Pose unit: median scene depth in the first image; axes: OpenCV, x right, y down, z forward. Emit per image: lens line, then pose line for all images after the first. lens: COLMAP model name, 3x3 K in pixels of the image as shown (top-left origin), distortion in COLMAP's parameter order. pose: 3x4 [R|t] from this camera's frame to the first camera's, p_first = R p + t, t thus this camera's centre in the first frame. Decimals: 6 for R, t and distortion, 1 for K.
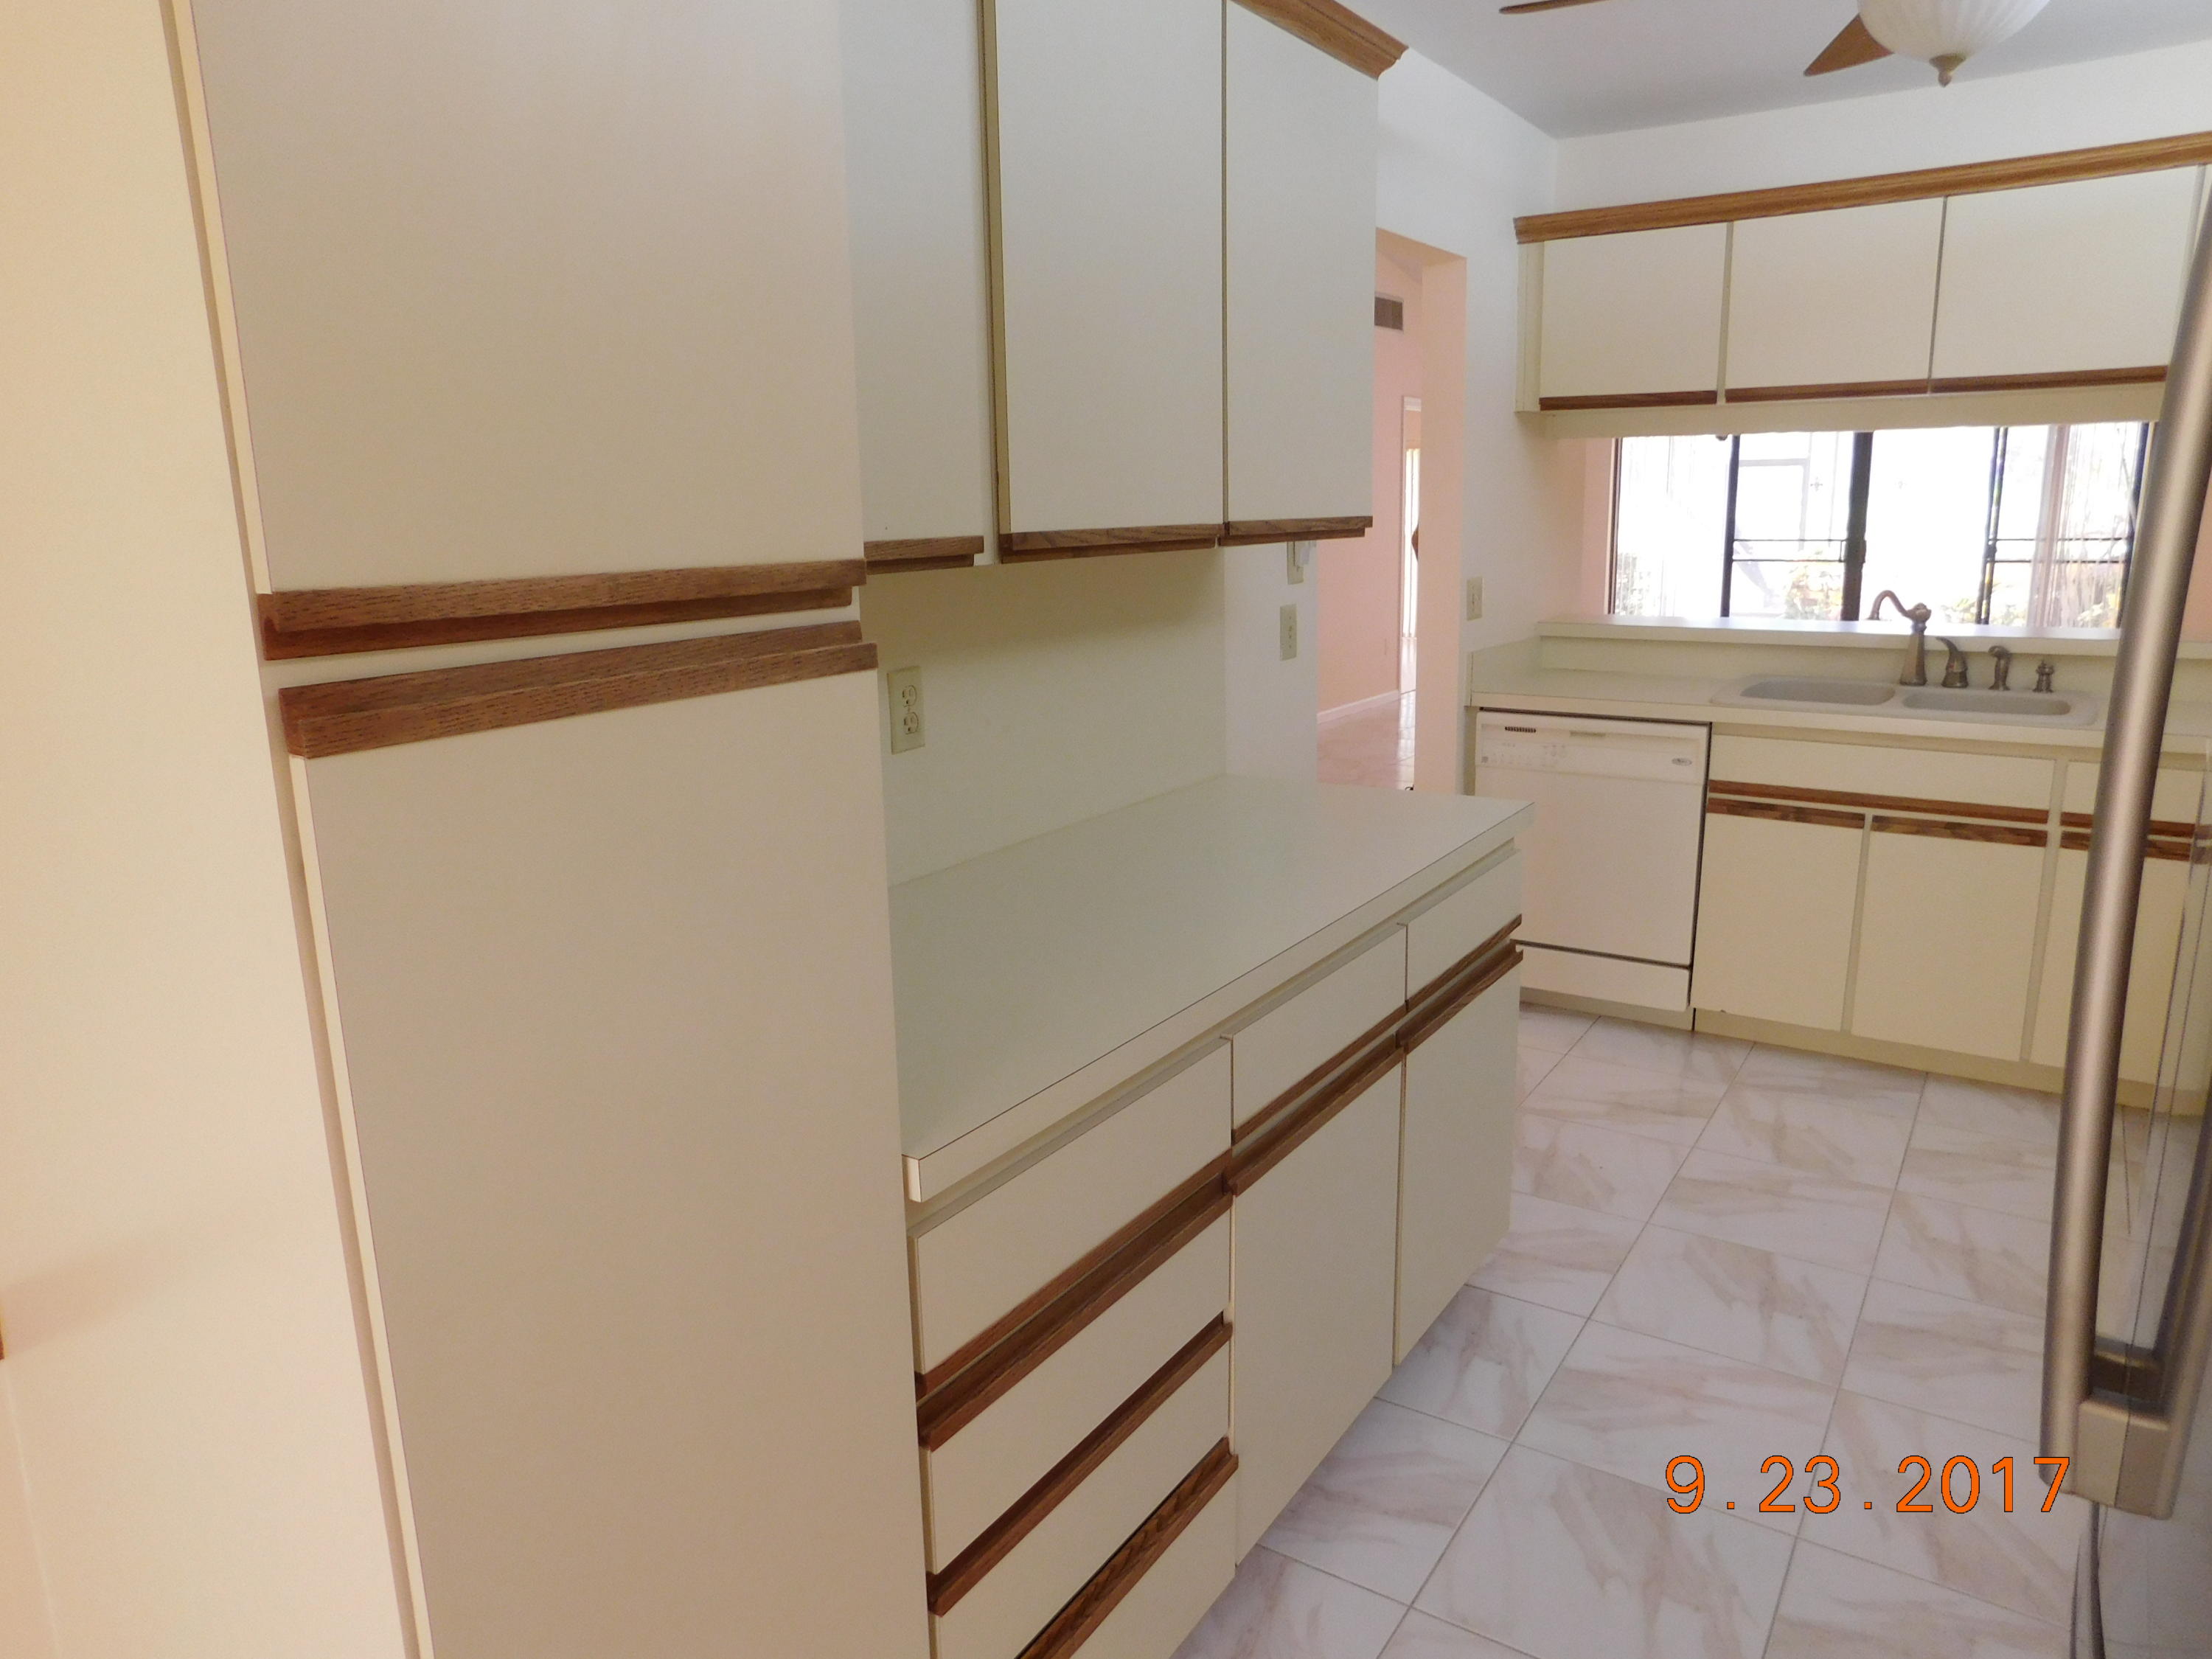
lens RADIAL K [[1460.0, 0, 1112.8], [0, 1460.0, 826.2], [0, 0, 1]] dist [-0.075747, 0.067058]
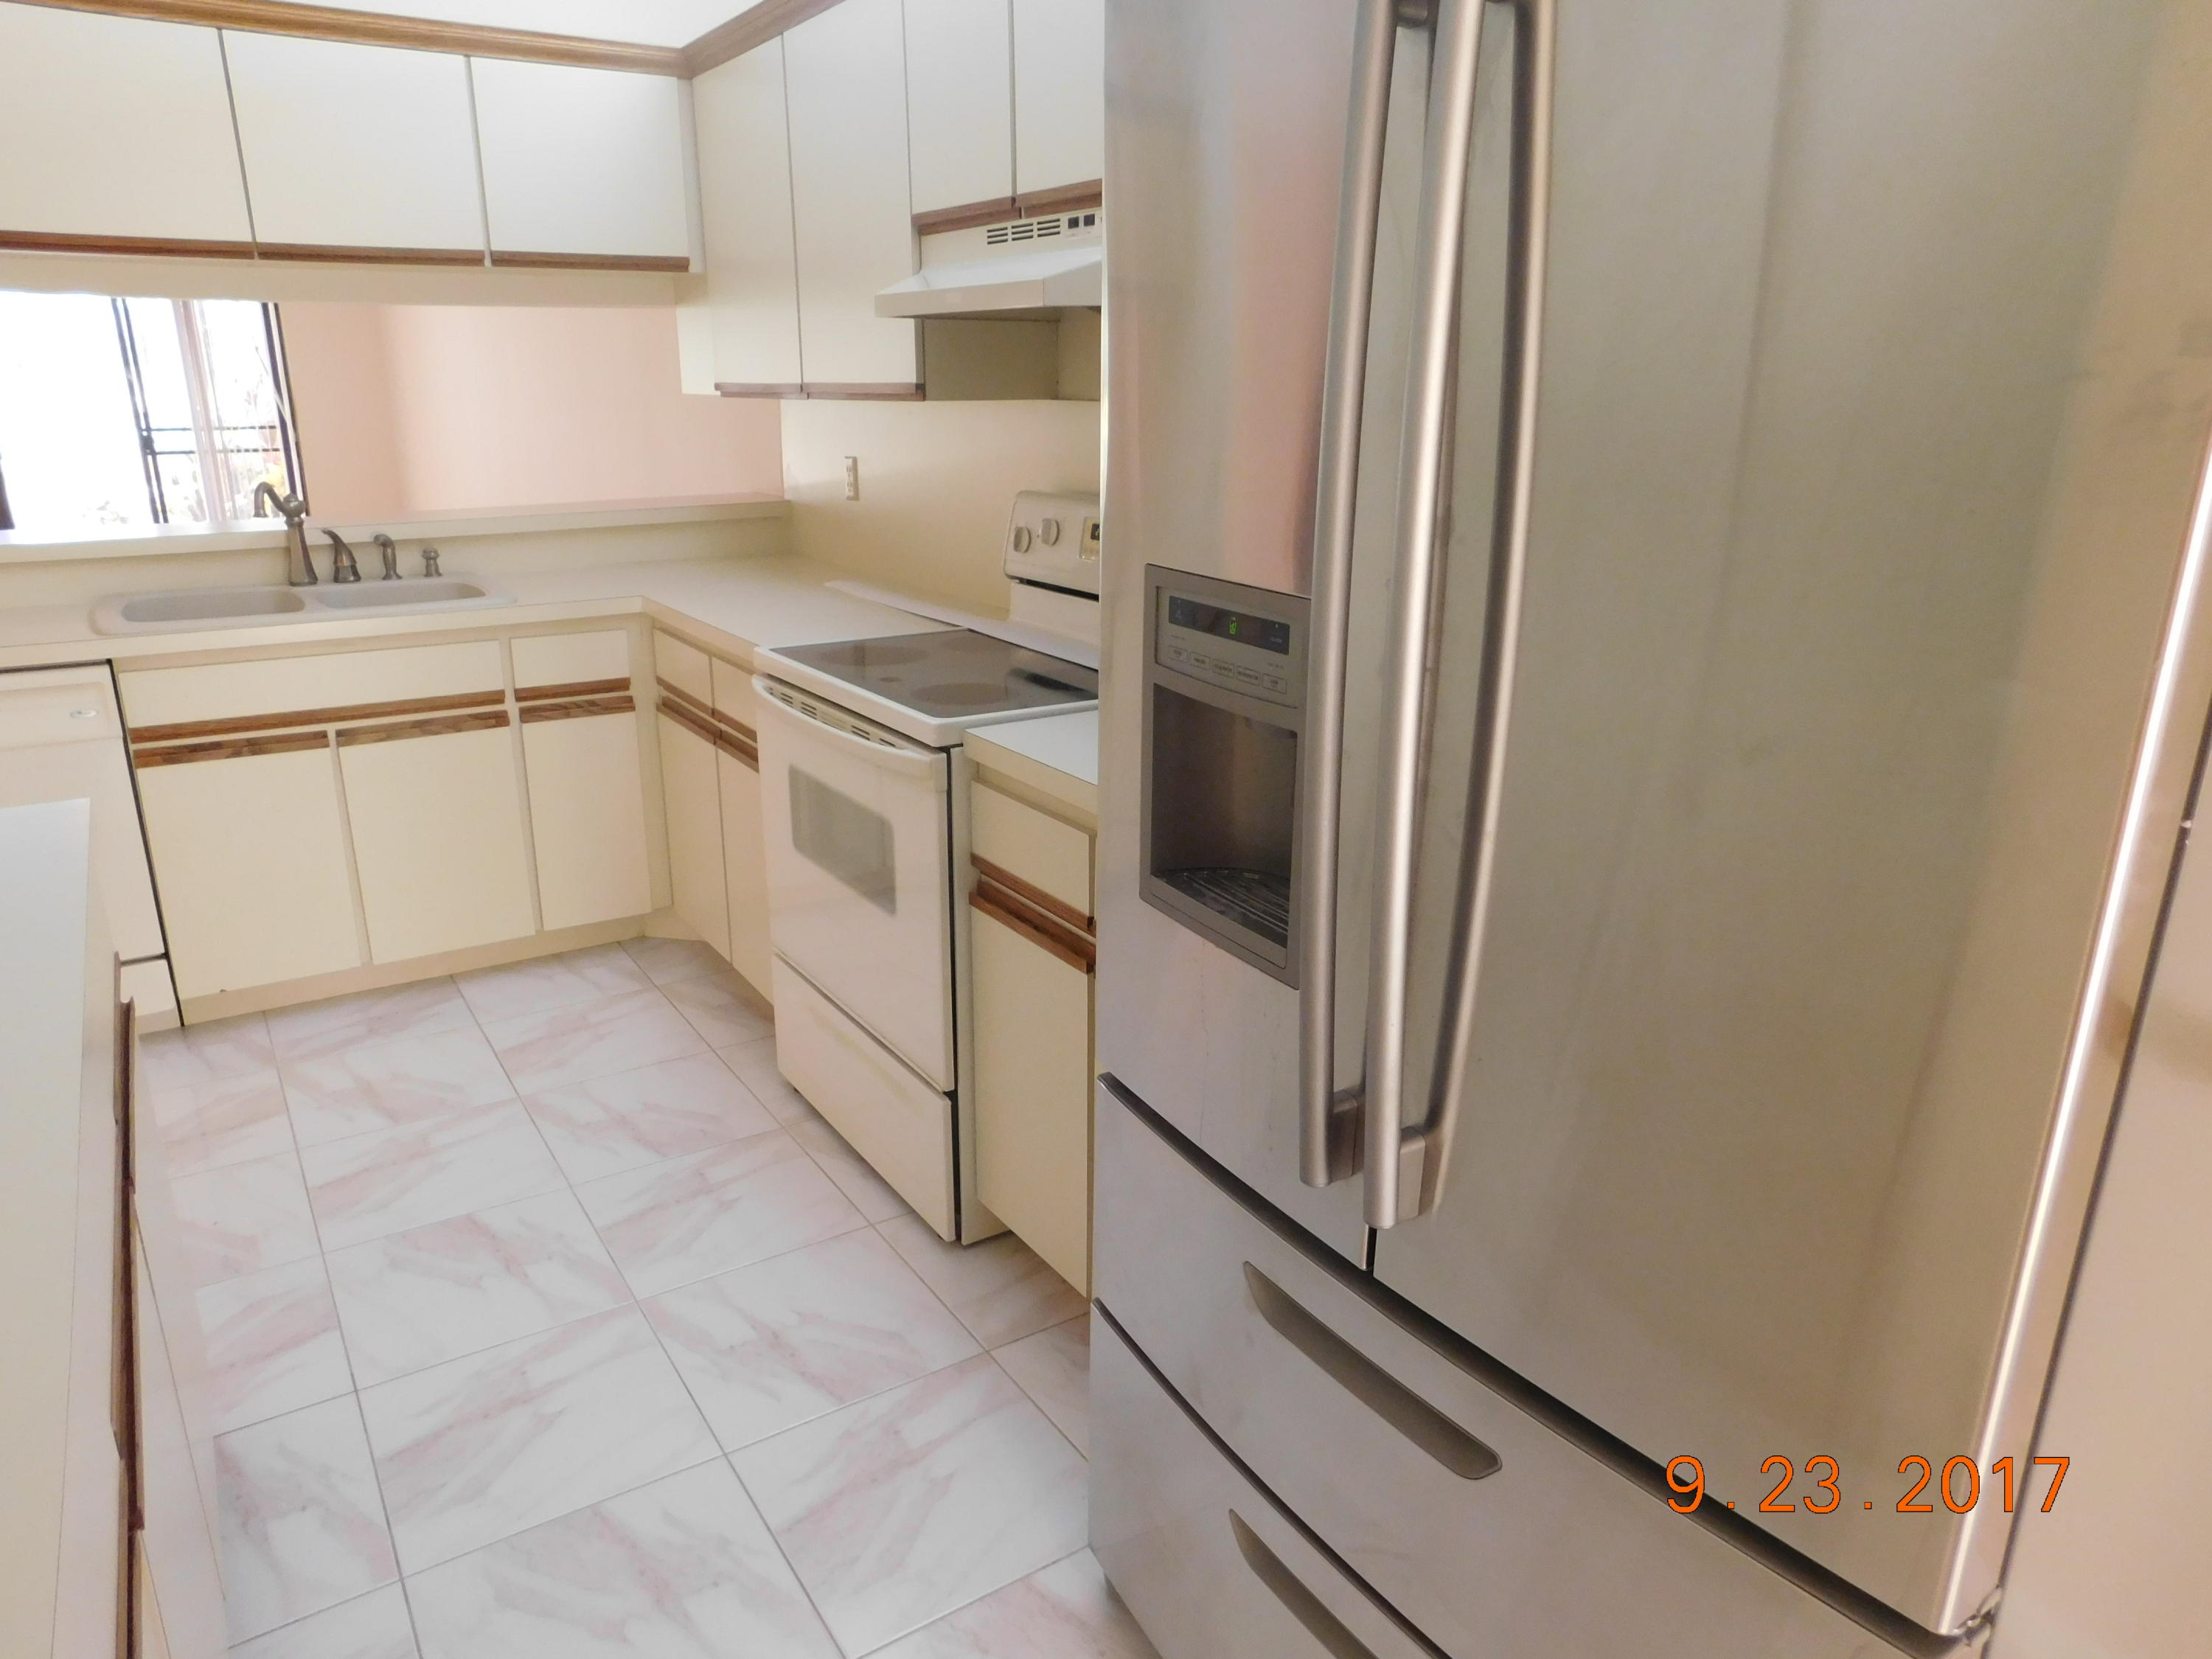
lens RADIAL K [[1456.7, 0, 1111.8], [0, 1456.7, 825.8], [0, 0, 1]] dist [-0.078397, 0.058894]
pose [[0.388592, -0.252971, 0.886003, -0.099246], [0.187863, 0.963127, 0.192597, -0.030928], [-0.902055, 0.091605, 0.421788, 0.172846]]
